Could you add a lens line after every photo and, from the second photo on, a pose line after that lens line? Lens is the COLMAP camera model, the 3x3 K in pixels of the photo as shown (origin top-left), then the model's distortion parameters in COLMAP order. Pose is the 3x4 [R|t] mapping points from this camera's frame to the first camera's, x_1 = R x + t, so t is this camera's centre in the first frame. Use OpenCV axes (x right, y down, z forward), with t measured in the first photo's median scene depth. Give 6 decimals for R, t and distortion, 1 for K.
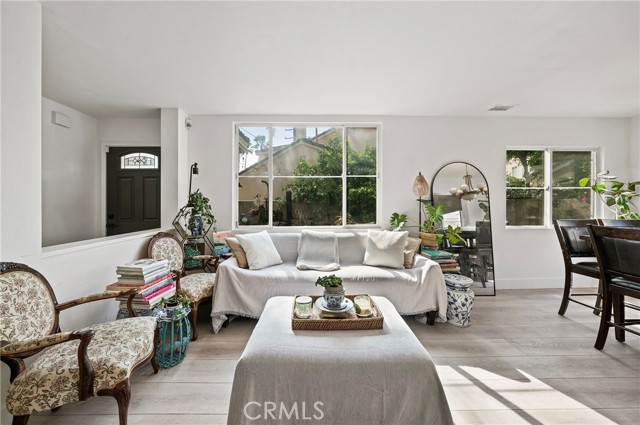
lens RADIAL K [[218.2, 0, 308.1], [0, 218.2, 205.0], [0, 0, 1]] dist [-0.009291, 0.000858]
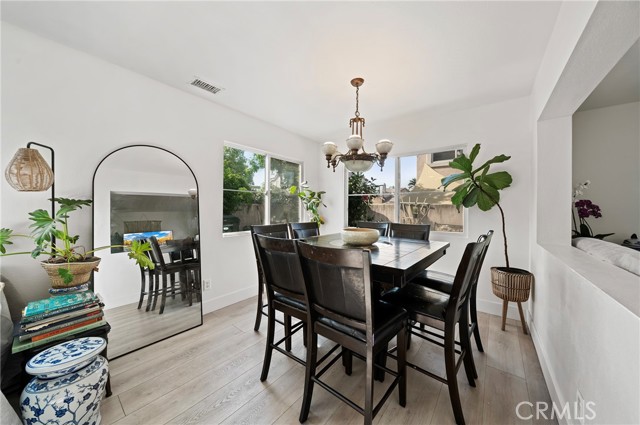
lens RADIAL K [[218.2, 0, 317.4], [0, 218.2, 206.2], [0, 0, 1]] dist [-0.009291, 0.000858]
pose [[0.632294, 0.011257, 0.774647, 0.570516], [-0.003061, 0.999923, -0.012031, -0.002263], [-0.774723, 0.005236, 0.632280, 0.196658]]
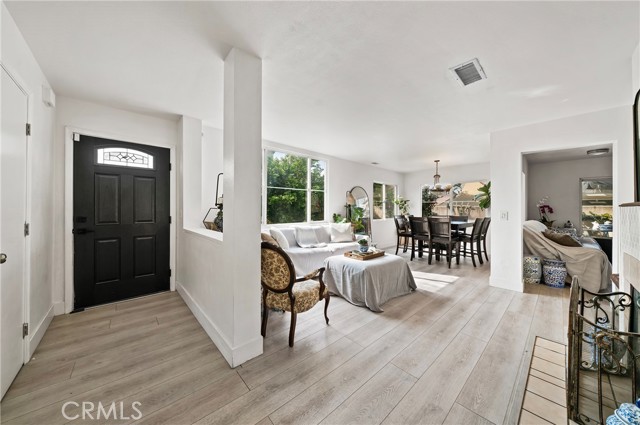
lens RADIAL K [[218.2, 0, 315.4], [0, 218.2, 207.2], [0, 0, 1]] dist [-0.009291, 0.000858]
pose [[0.753799, 0.011483, 0.657004, -0.935736], [-0.005181, 0.999920, -0.011531, 0.008516], [-0.657084, 0.005288, 0.753798, -0.214354]]
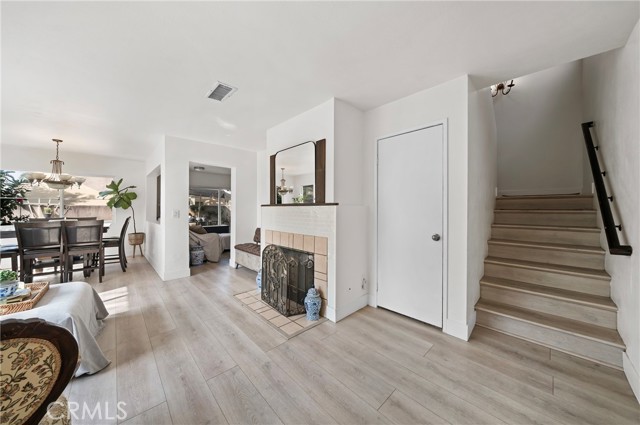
lens RADIAL K [[218.2, 0, 322.6], [0, 218.2, 207.4], [0, 0, 1]] dist [-0.009291, 0.000858]
pose [[-0.691419, 0.007536, 0.722414, -0.969781], [0.009116, 0.999957, -0.001706, 0.005458], [-0.722396, 0.005406, -0.691458, 0.292258]]
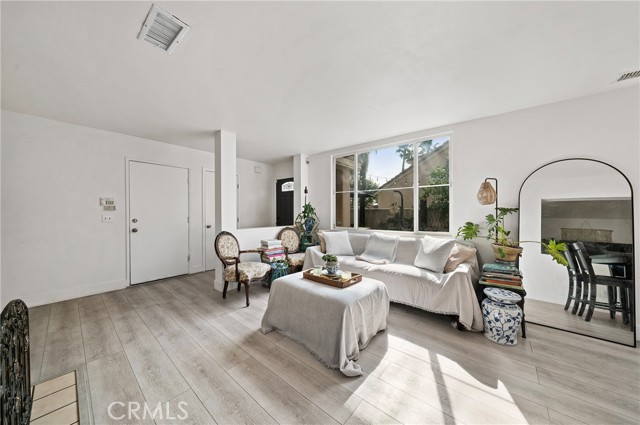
lens RADIAL K [[218.2, 0, 322.1], [0, 218.2, 214.4], [0, 0, 1]] dist [-0.009291, 0.000858]
pose [[0.766250, 0.013260, -0.642406, 0.595892], [-0.009150, 0.999911, 0.009726, -0.000603], [0.642477, -0.001575, 0.766303, -0.169019]]
